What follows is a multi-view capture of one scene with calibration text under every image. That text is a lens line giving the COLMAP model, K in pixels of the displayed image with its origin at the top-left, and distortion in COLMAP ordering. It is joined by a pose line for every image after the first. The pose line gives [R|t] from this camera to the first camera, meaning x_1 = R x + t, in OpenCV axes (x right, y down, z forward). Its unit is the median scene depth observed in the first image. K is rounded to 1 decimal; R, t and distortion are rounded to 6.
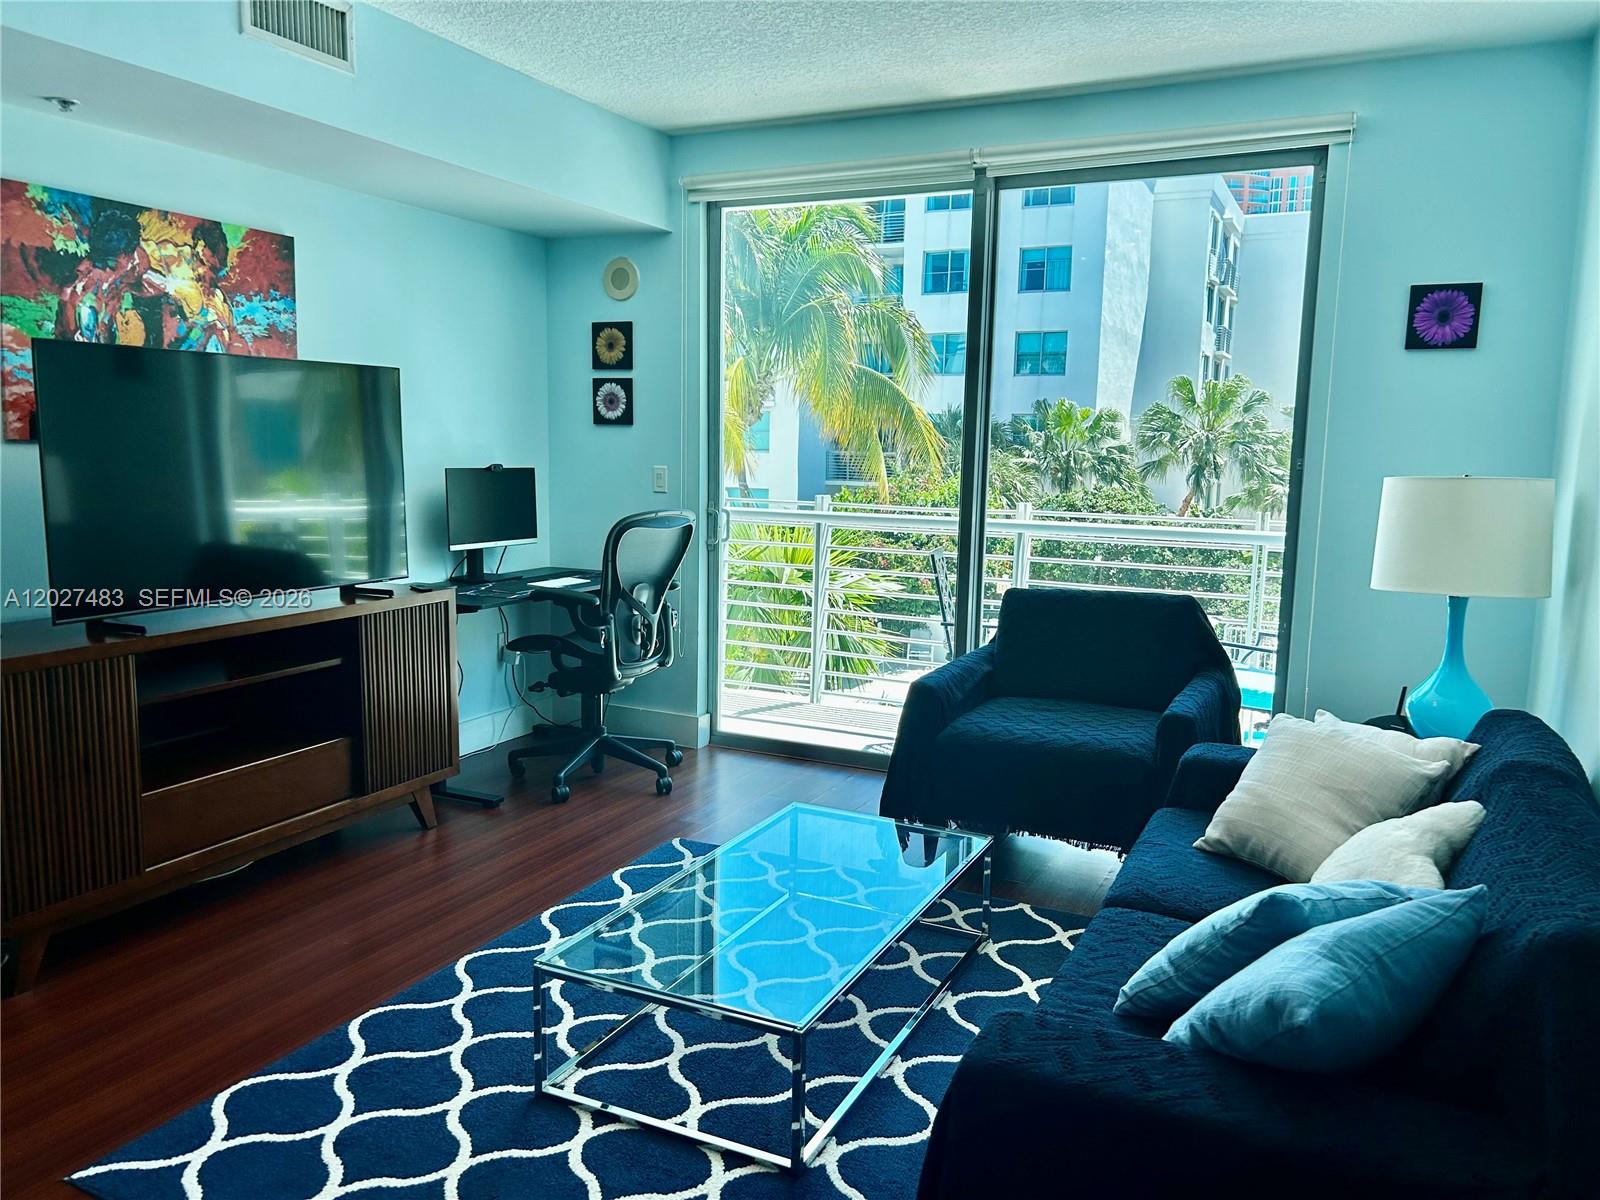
lens RADIAL K [[1205.4, 0, 800.0], [0, 1205.4, 600.0], [0, 0, 1]] dist [0.037319, -0.003679]
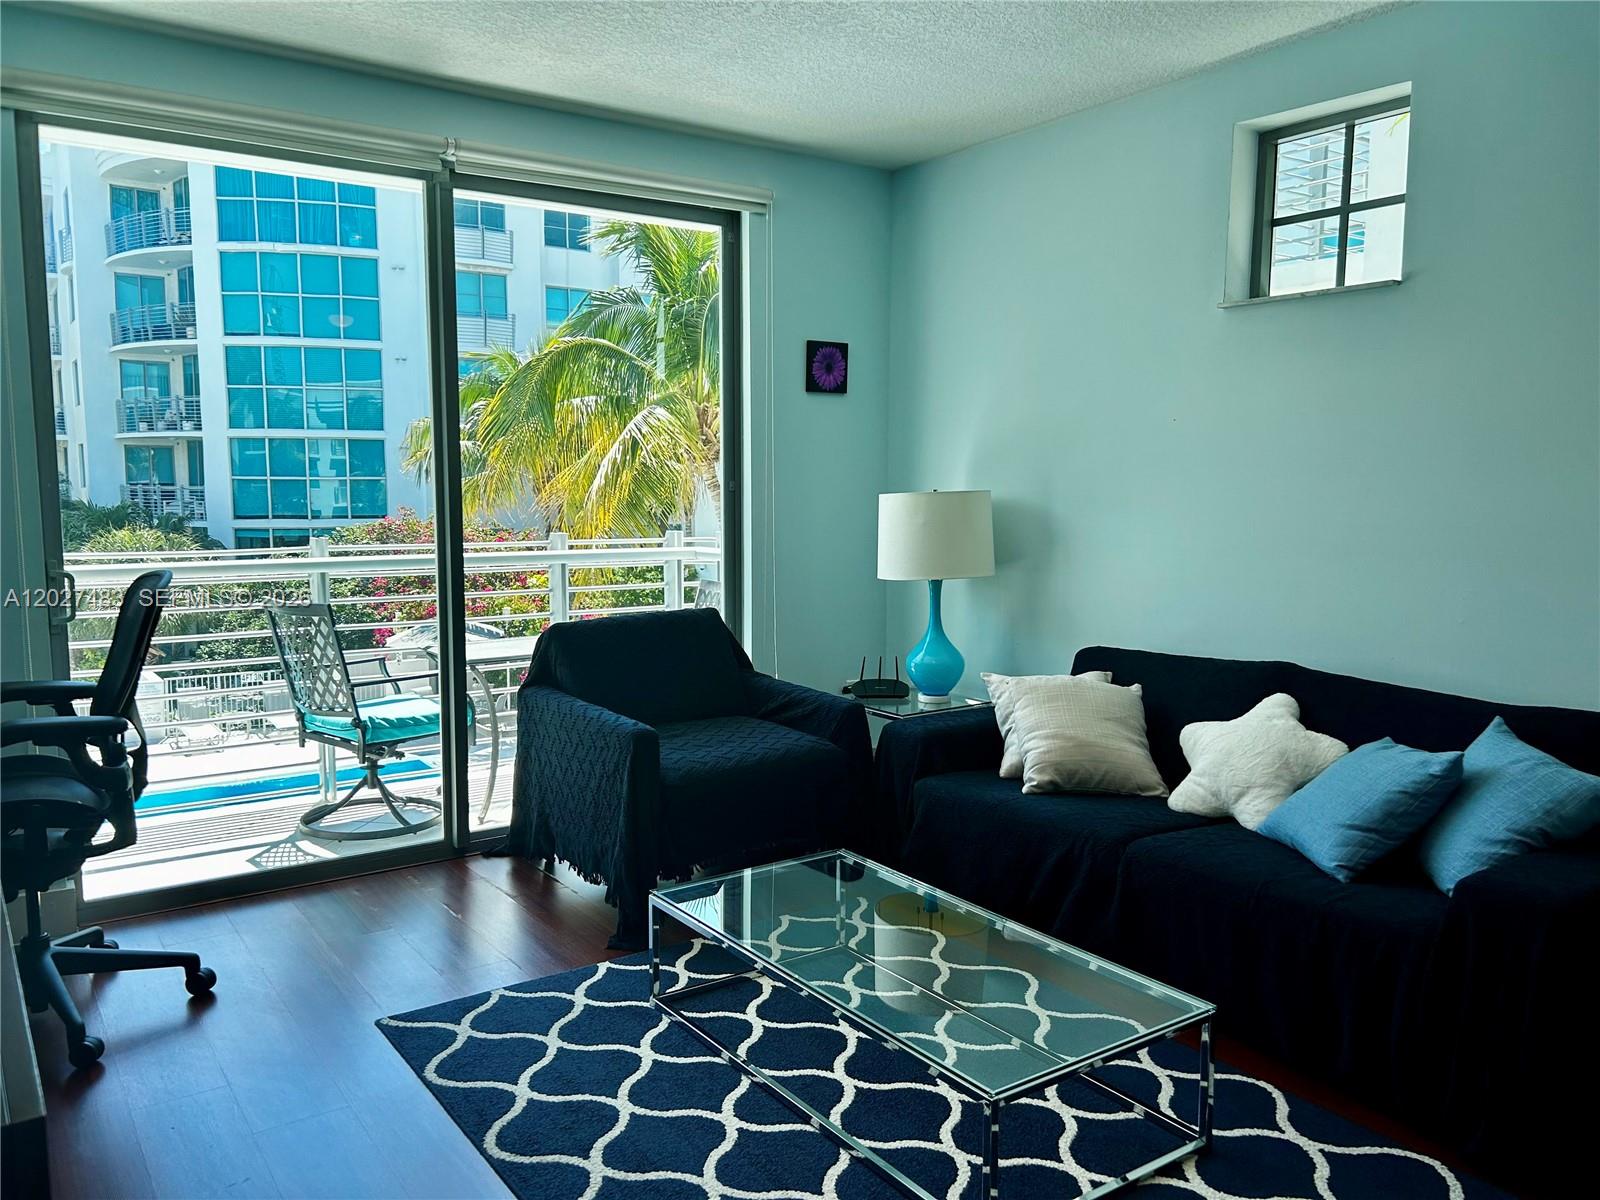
lens RADIAL K [[1205.4, 0, 800.0], [0, 1205.4, 600.0], [0, 0, 1]] dist [0.037319, -0.003679]
pose [[0.479935, -0.104257, 0.871087, -0.580537], [0.120808, 0.991308, 0.052086, -0.057795], [-0.868946, 0.080237, 0.488359, 0.409107]]
